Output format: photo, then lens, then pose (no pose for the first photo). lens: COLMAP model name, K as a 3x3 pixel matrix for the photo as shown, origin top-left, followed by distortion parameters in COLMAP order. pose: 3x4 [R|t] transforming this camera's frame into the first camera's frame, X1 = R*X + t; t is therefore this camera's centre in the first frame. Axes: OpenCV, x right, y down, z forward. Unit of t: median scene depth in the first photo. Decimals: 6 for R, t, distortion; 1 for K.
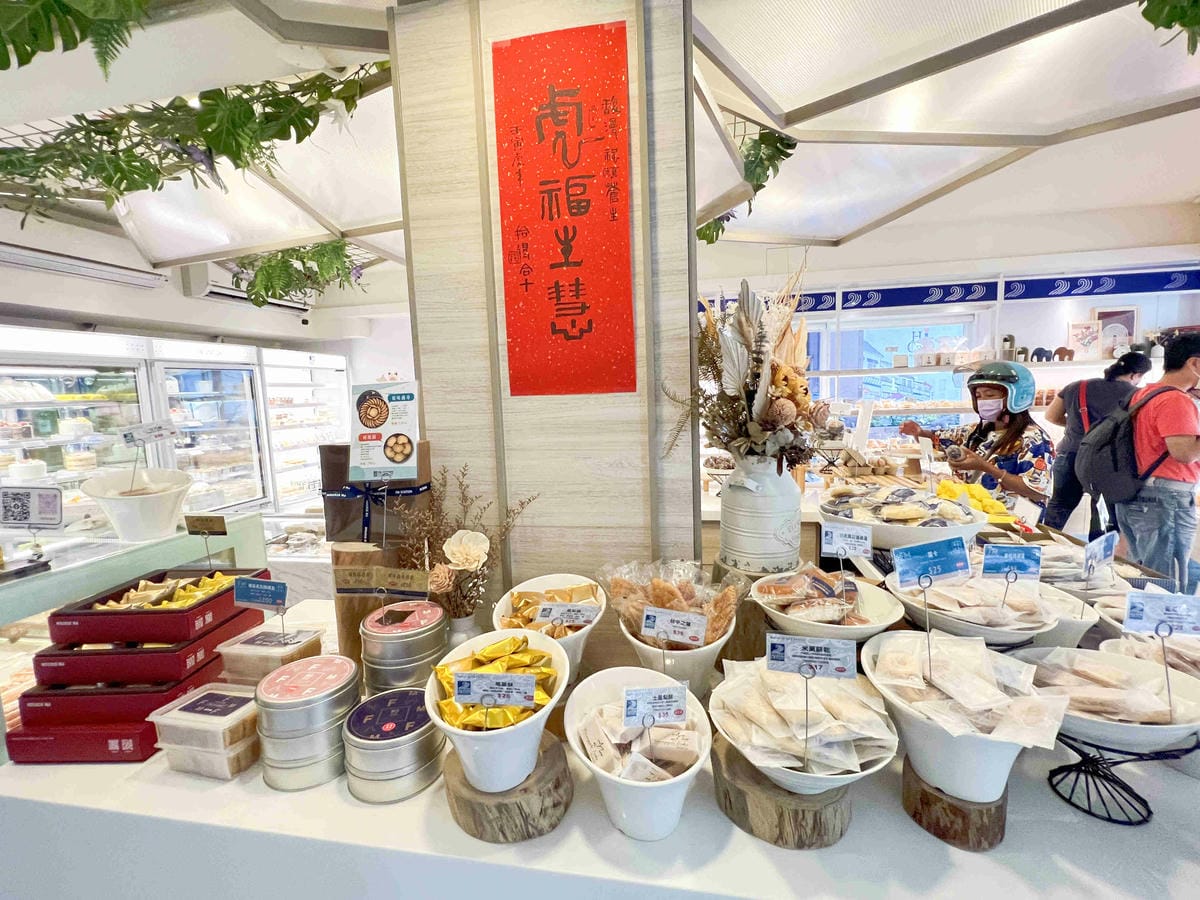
lens RADIAL K [[548.3, 0, 600.0], [0, 548.3, 450.0], [0, 0, 1]] dist [-0.000907, -0.000331]
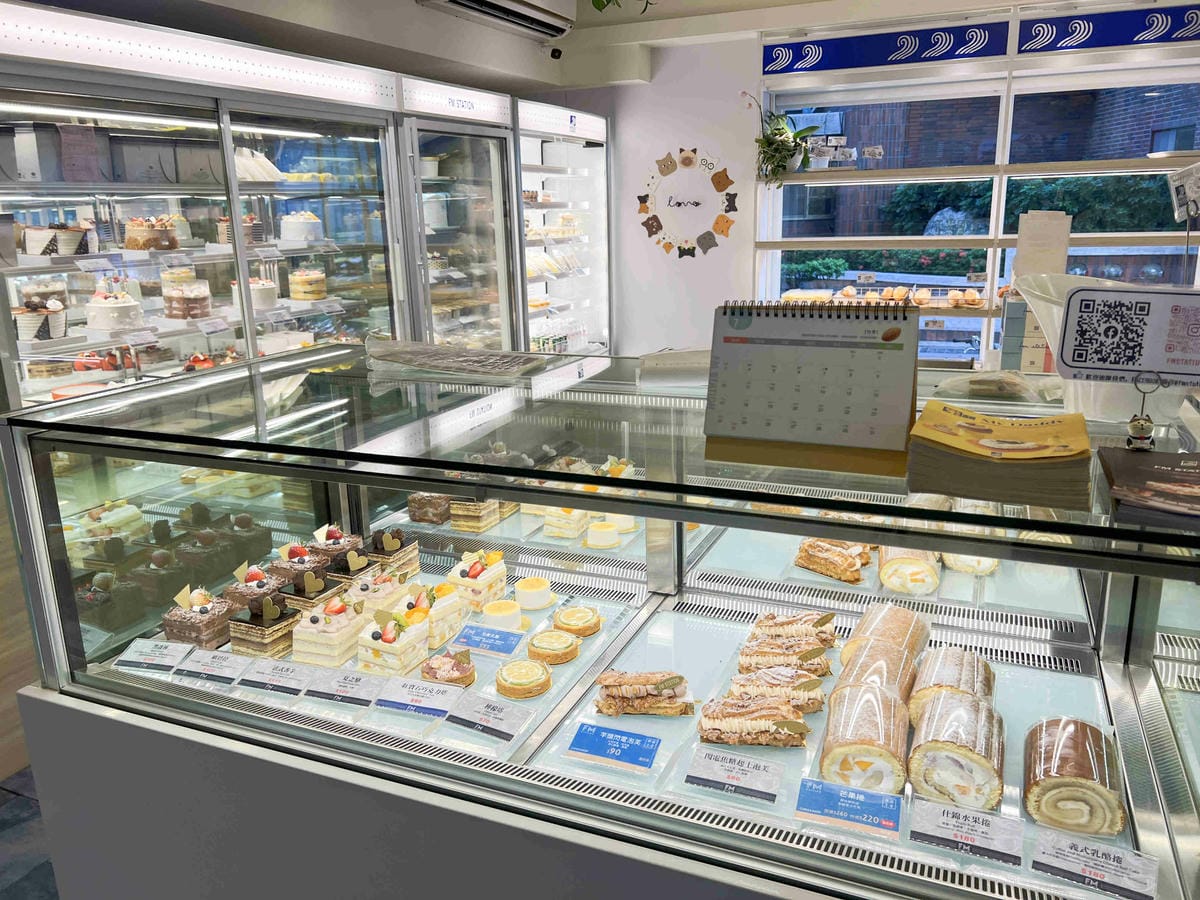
lens RADIAL K [[916.0, 0, 600.0], [0, 916.0, 450.0], [0, 0, 1]] dist [0.039284, -0.063264]
pose [[0.976995, 0.068493, -0.201962, -0.386418], [-0.036784, 0.986950, 0.156768, 0.027884], [0.210064, -0.145733, 0.966765, 0.043826]]
